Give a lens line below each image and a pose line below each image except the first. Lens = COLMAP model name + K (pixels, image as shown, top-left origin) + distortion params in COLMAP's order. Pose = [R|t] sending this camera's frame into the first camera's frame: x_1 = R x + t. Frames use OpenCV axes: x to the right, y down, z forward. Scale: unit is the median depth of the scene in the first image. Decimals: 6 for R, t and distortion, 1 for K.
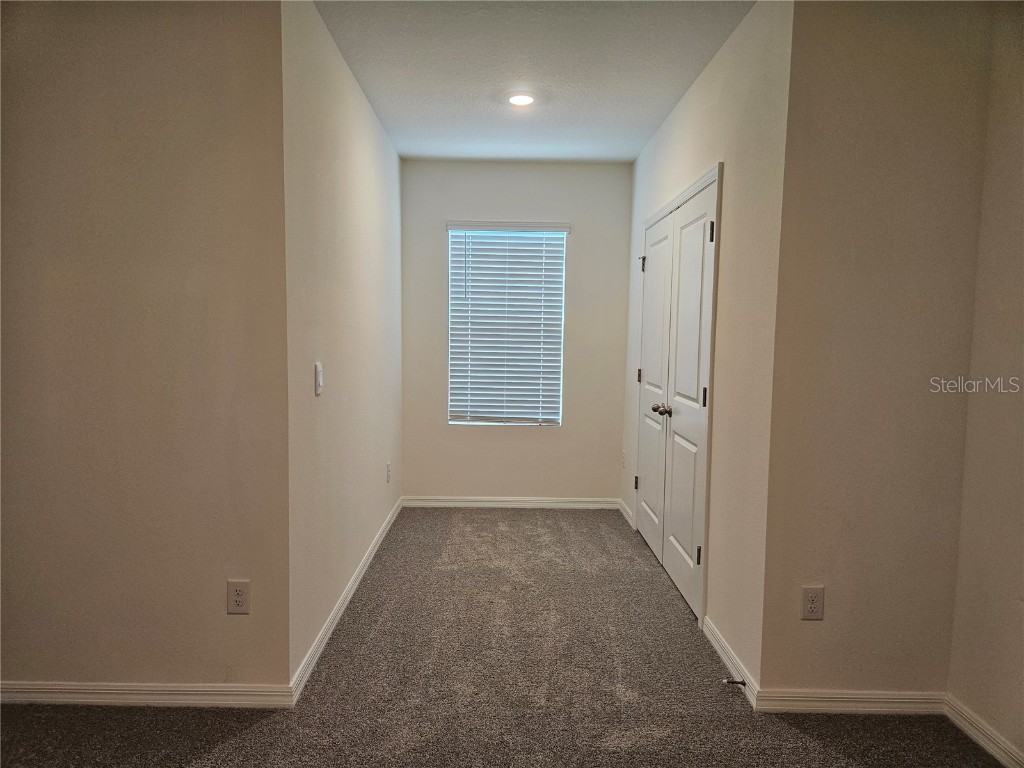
lens RADIAL K [[688.4, 0, 508.9], [0, 688.4, 387.2], [0, 0, 1]] dist [0.019660, 0.005810]
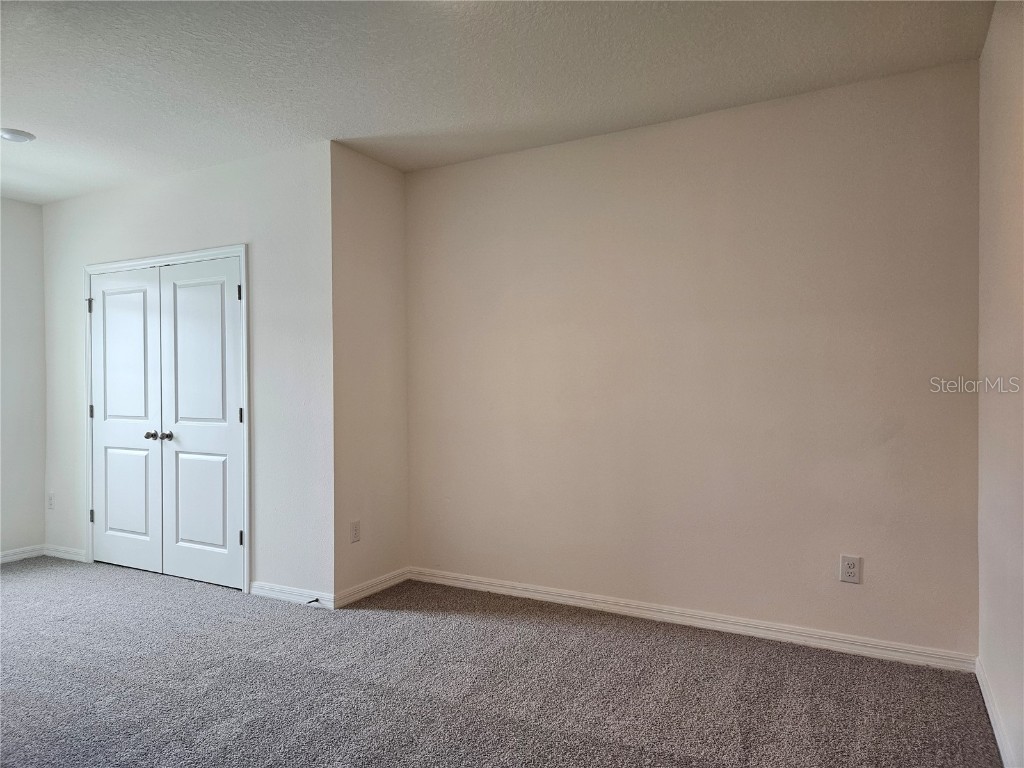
lens RADIAL K [[688.4, 0, 511.5], [0, 688.4, 380.1], [0, 0, 1]] dist [0.019660, 0.005810]
pose [[0.484210, -0.026716, 0.874544, -0.620457], [0.090141, 0.995738, -0.019491, 0.019876], [-0.870296, 0.088270, 0.484554, -0.097651]]
